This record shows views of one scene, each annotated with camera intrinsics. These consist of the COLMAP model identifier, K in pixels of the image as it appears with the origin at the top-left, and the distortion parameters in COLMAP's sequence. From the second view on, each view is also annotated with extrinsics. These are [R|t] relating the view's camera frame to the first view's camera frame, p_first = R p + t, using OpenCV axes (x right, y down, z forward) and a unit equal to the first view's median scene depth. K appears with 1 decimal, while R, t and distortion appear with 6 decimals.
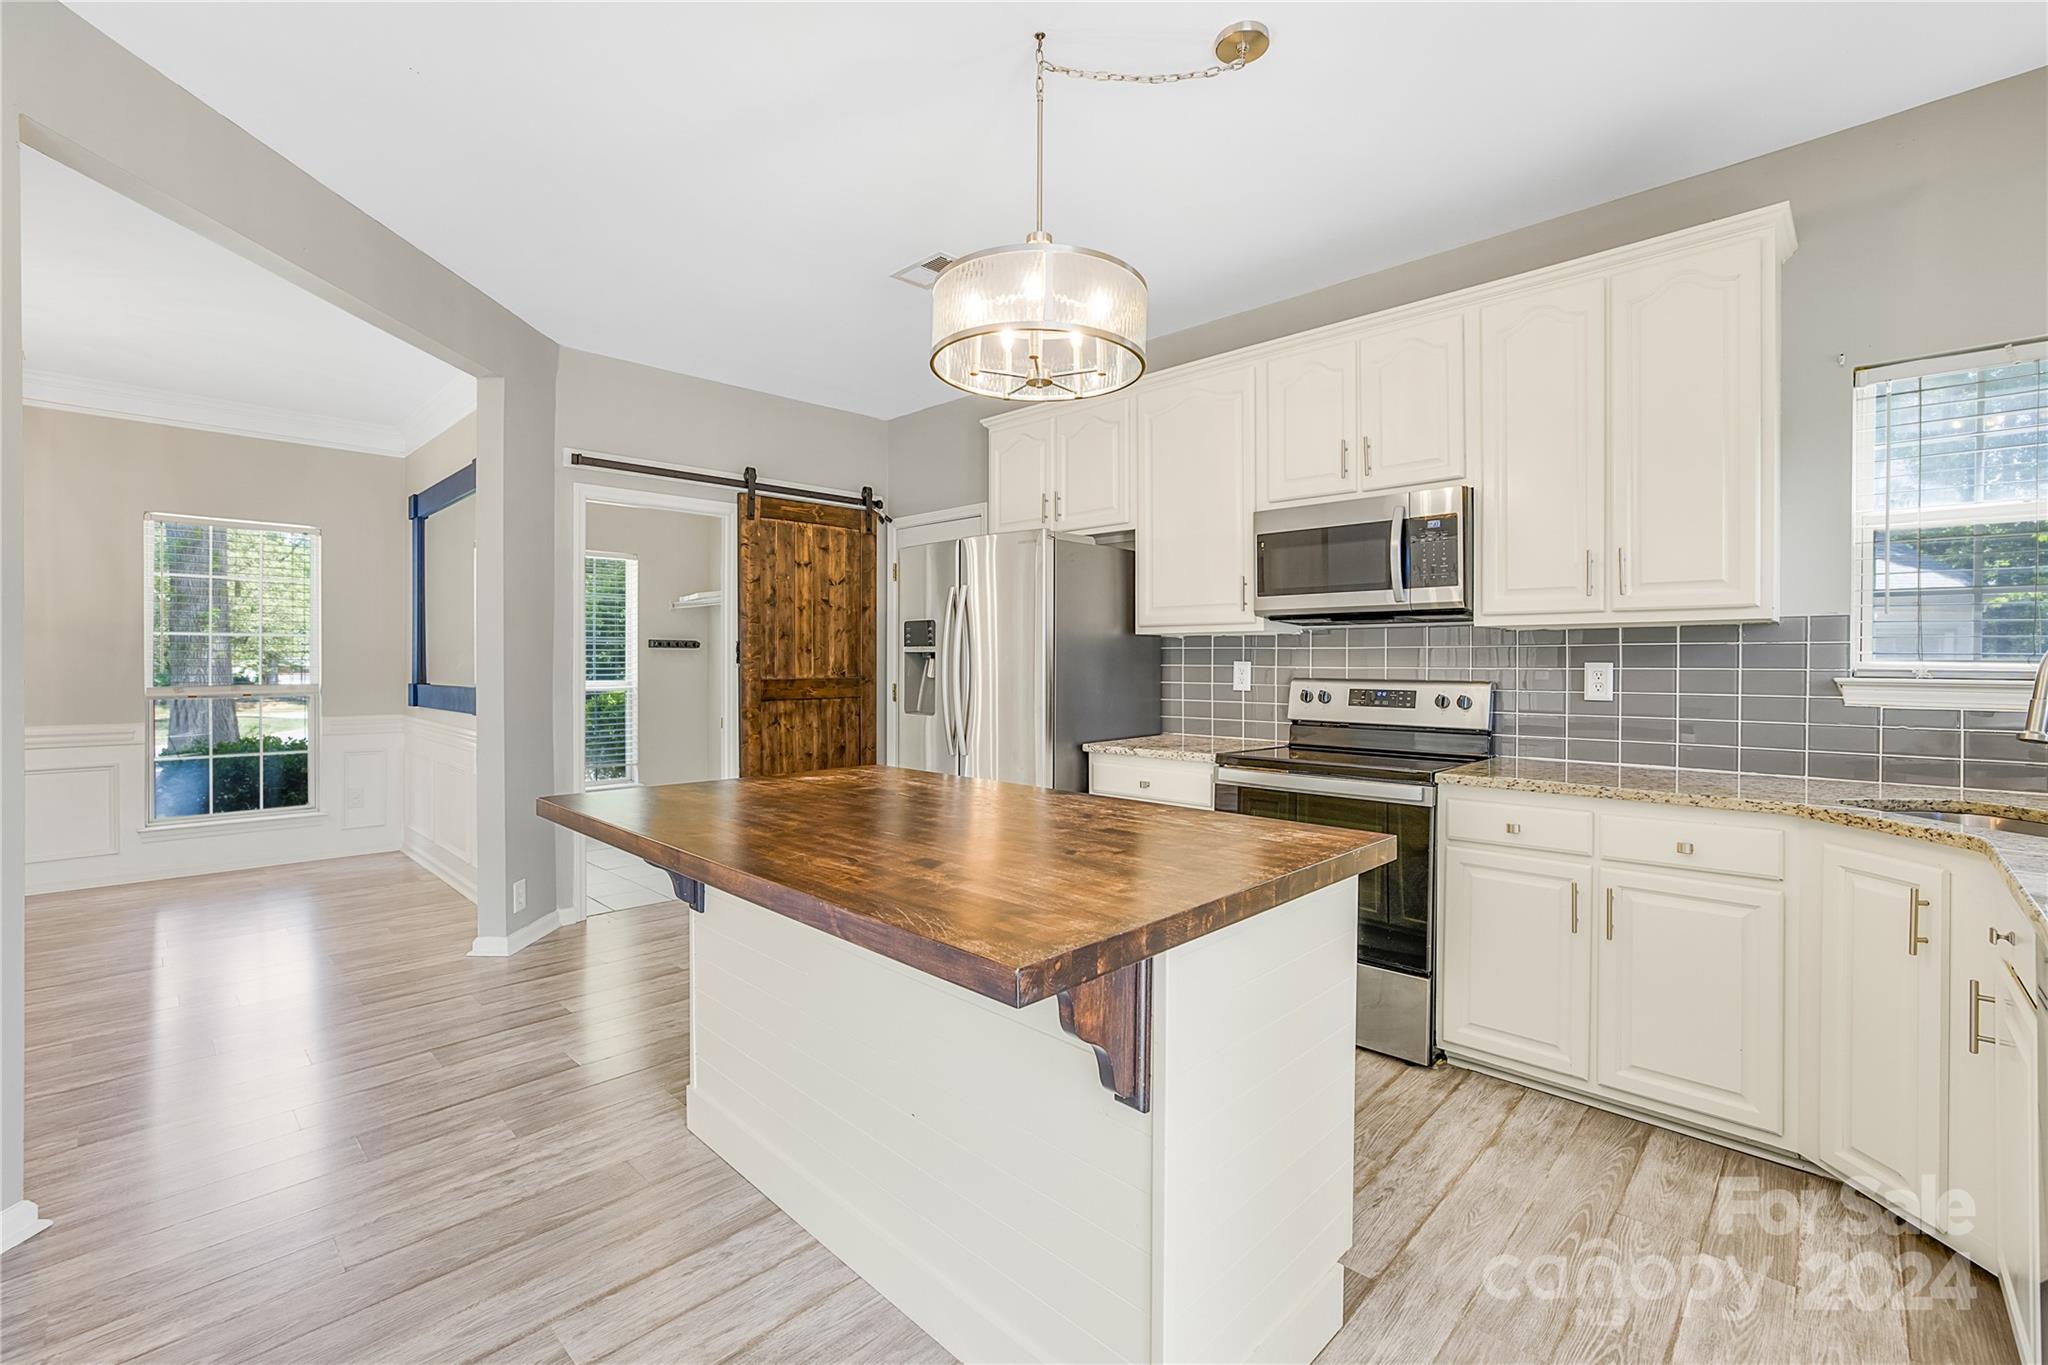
lens RADIAL K [[883.5, 0, 1031.5], [0, 883.5, 658.6], [0, 0, 1]] dist [-0.020396, 0.000545]
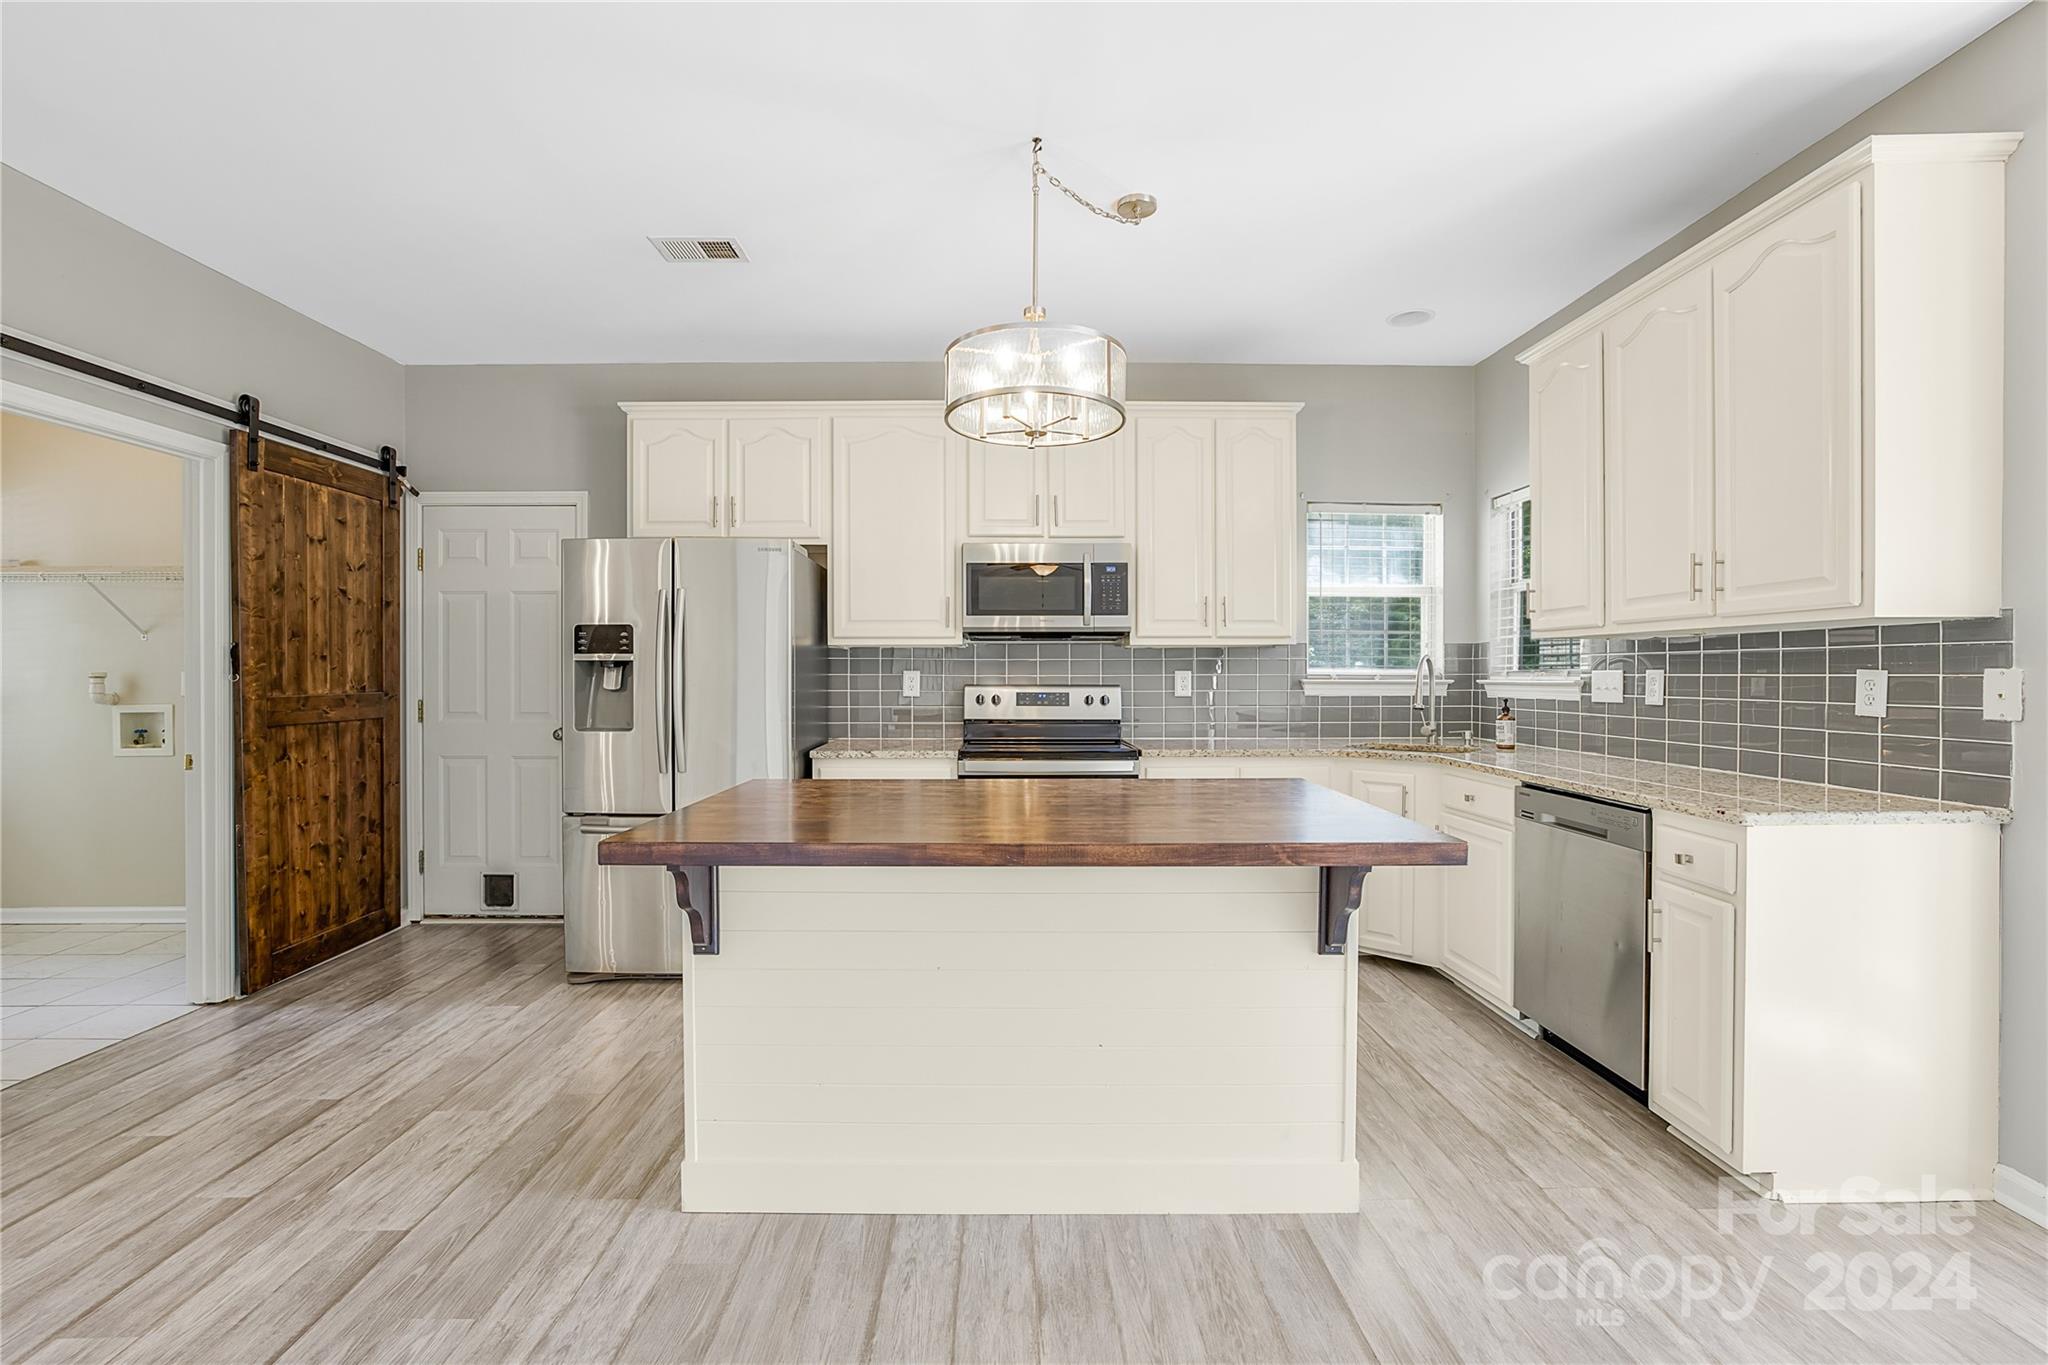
lens RADIAL K [[887.2, 0, 1015.8], [0, 887.2, 666.5], [0, 0, 1]] dist [-0.040309, 0.016347]
pose [[0.712285, 0.002616, 0.701886, -0.456332], [0.000188, 0.999992, -0.003918, 0.002257], [-0.701891, 0.002923, 0.712279, 0.094113]]
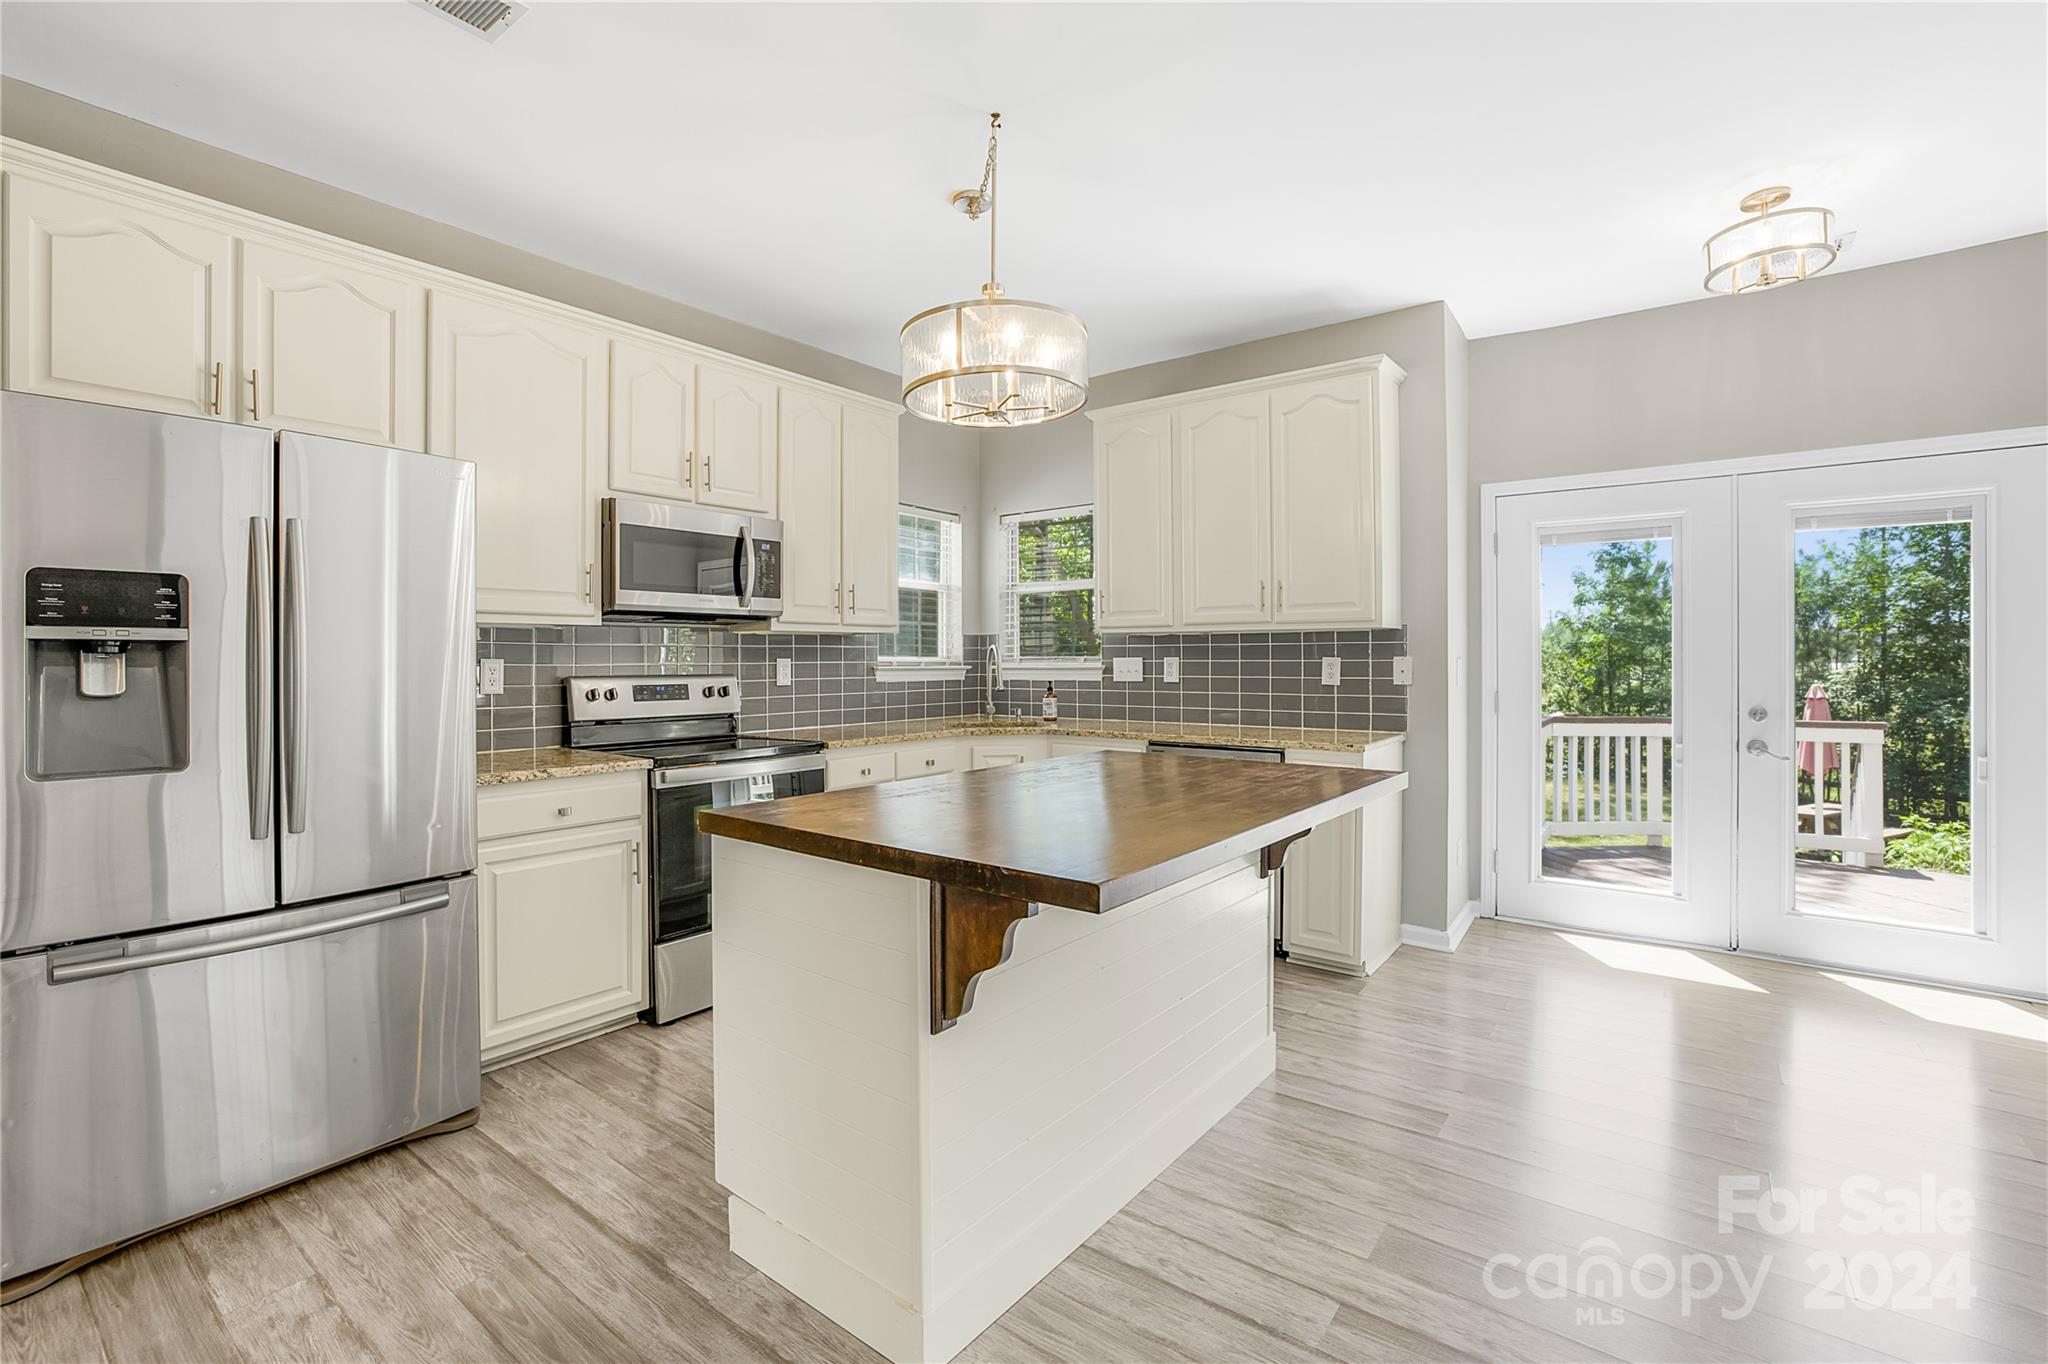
lens RADIAL K [[911.9, 0, 978.0], [0, 911.9, 658.8], [0, 0, 1]] dist [-0.025347, 0.000211]
pose [[-0.087939, -0.002306, 0.996123, -0.629684], [0.000254, 0.999997, 0.002338, 0.001427], [-0.996126, 0.000458, -0.087938, 0.609912]]
